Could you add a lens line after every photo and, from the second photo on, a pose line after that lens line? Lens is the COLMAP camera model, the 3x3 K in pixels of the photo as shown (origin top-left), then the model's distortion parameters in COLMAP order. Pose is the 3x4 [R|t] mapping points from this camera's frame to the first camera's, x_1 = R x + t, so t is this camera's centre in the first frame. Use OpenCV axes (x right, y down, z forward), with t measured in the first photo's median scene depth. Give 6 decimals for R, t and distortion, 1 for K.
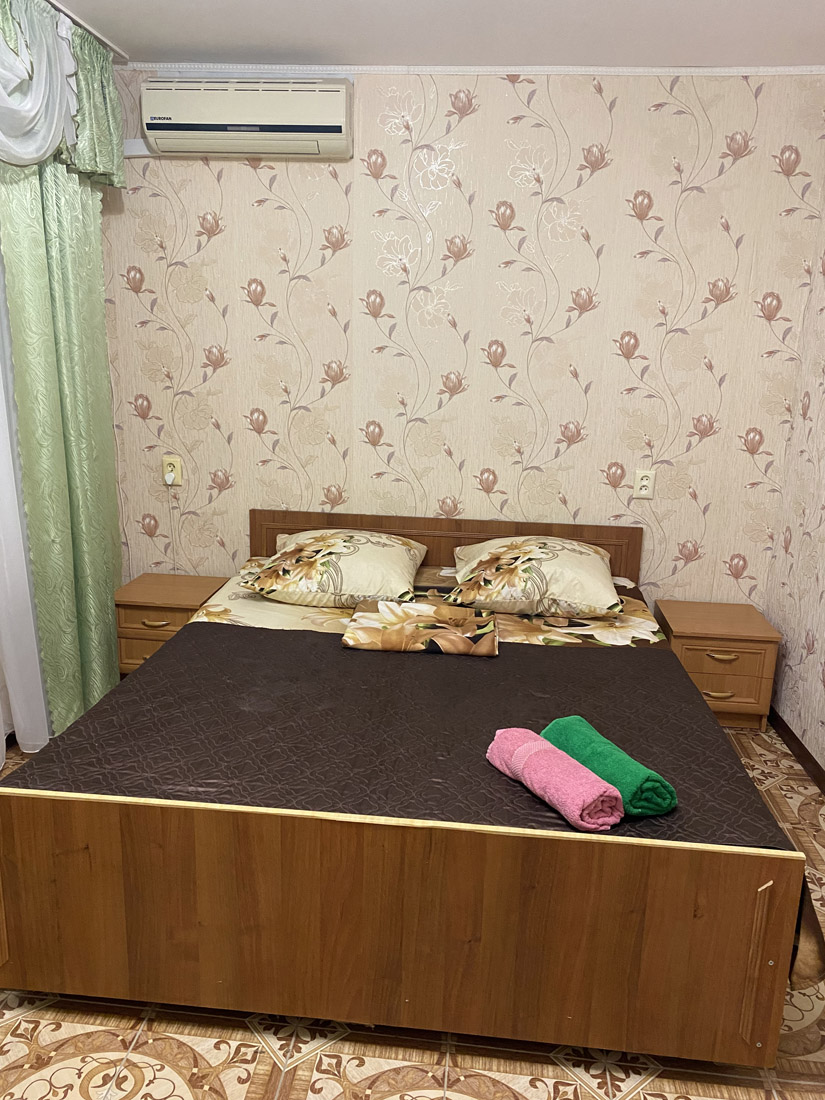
lens RADIAL K [[836.5, 0, 403.1], [0, 836.5, 544.8], [0, 0, 1]] dist [0.057243, -0.069339]
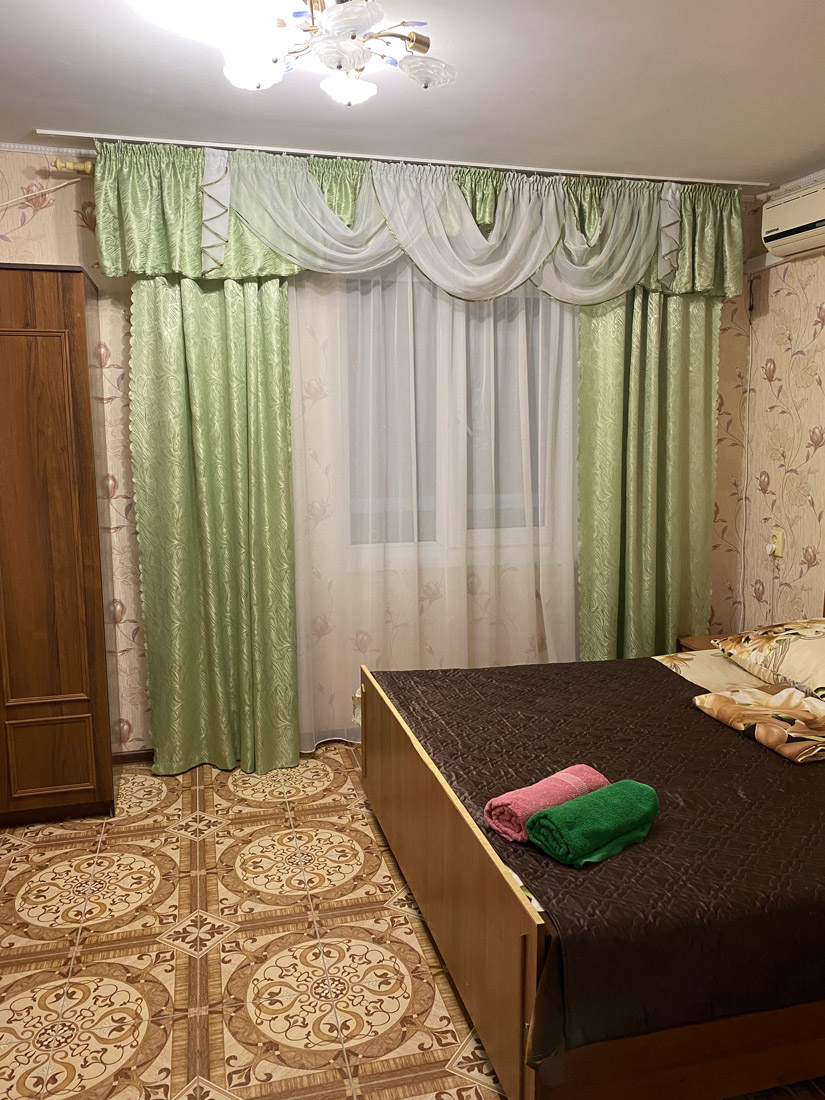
lens RADIAL K [[836.5, 0, 403.1], [0, 836.5, 544.8], [0, 0, 1]] dist [0.057243, -0.069339]
pose [[0.347524, 0.115836, -0.930488, 0.711747], [-0.210179, 0.976713, 0.043092, -0.040723], [0.913812, 0.180593, 0.363778, 0.229846]]
